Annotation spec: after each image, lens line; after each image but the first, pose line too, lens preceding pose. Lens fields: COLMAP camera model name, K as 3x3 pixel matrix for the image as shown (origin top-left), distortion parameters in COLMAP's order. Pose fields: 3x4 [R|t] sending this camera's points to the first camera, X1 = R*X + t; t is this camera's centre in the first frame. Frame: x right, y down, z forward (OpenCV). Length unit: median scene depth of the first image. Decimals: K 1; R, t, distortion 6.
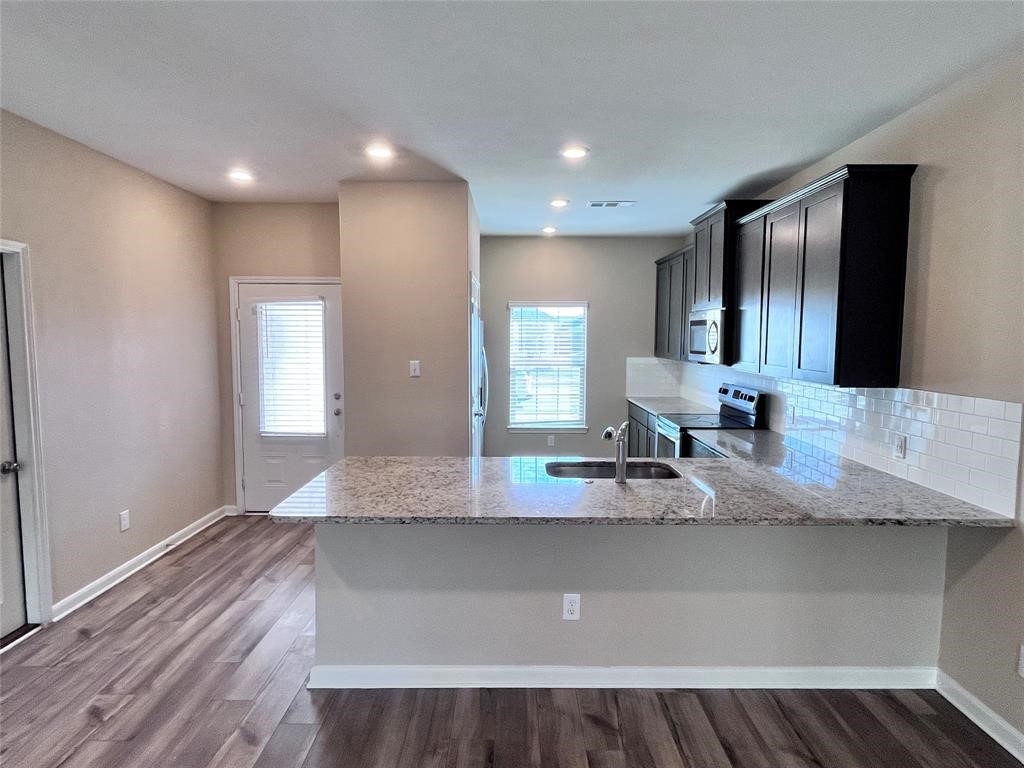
lens RADIAL K [[567.6, 0, 513.4], [0, 567.6, 381.6], [0, 0, 1]] dist [-0.006917, 0.004391]
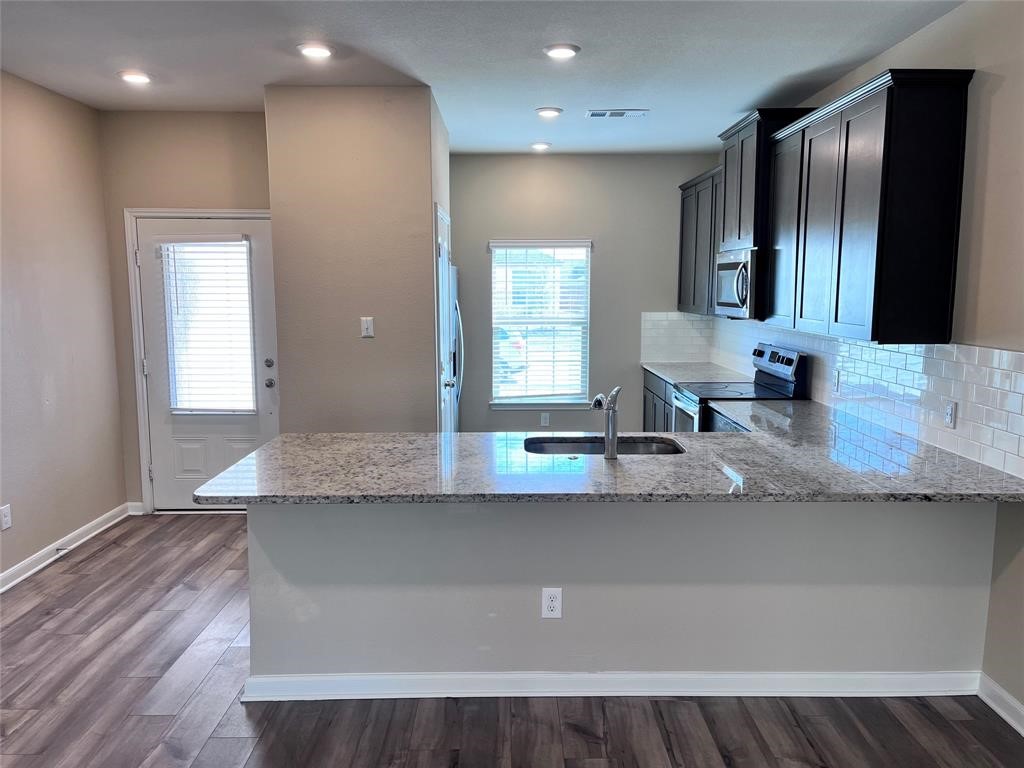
lens RADIAL K [[769.6, 0, 514.3], [0, 769.6, 385.6], [0, 0, 1]] dist [0.049794, -0.050483]
pose [[0.999941, -0.006799, 0.008518, 0.029650], [0.006381, 0.998818, 0.048195, 0.011248], [-0.008835, -0.048138, 0.998802, -0.111075]]
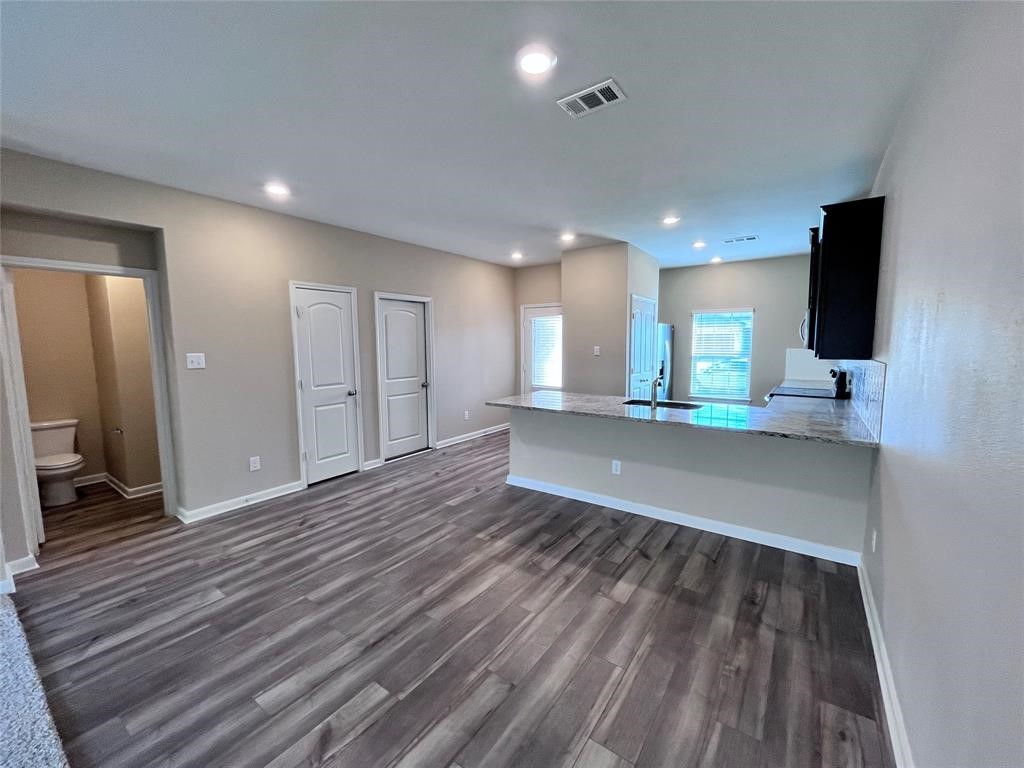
lens RADIAL K [[414.5, 0, 520.6], [0, 414.5, 380.2], [0, 0, 1]] dist [-0.002371, -0.000106]
pose [[0.820716, 0.045243, -0.569543, 0.480650], [-0.037498, 0.998976, 0.025320, 0.057739], [0.570105, 0.000576, 0.821572, -0.269641]]
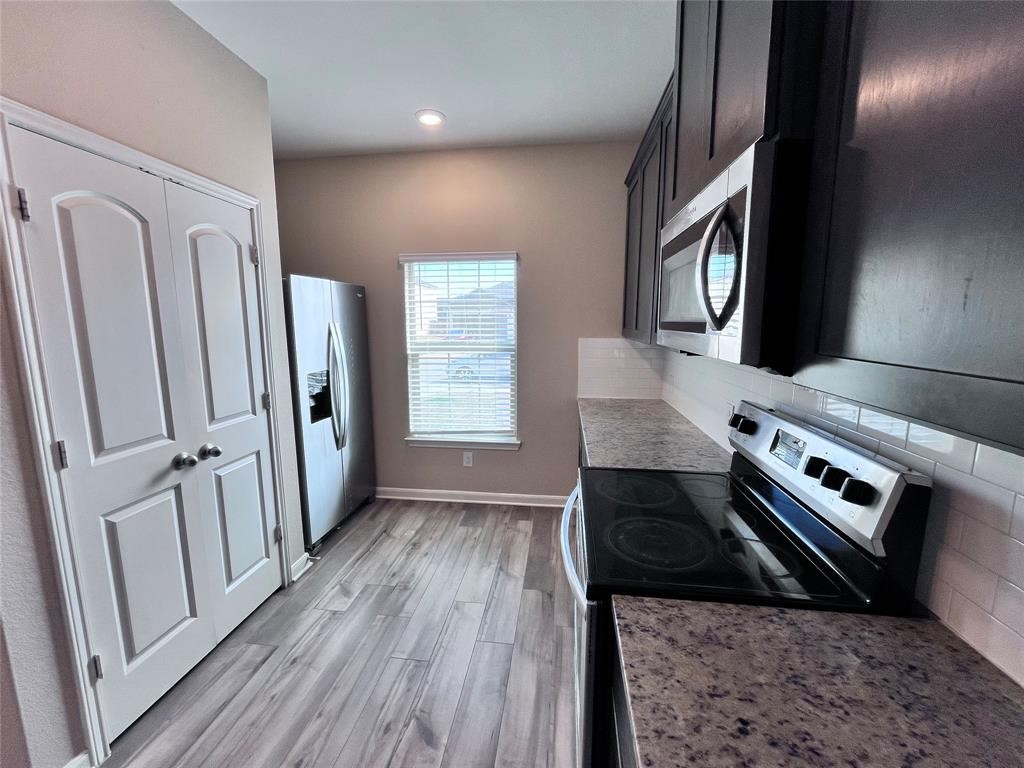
lens RADIAL K [[414.5, 0, 519.8], [0, 414.5, 380.5], [0, 0, 1]] dist [-0.002371, -0.000106]
pose [[0.994507, 0.011753, -0.104004, 0.359626], [-0.005604, 0.998230, 0.059210, -0.043652], [0.104516, -0.058302, 0.992813, 1.023416]]
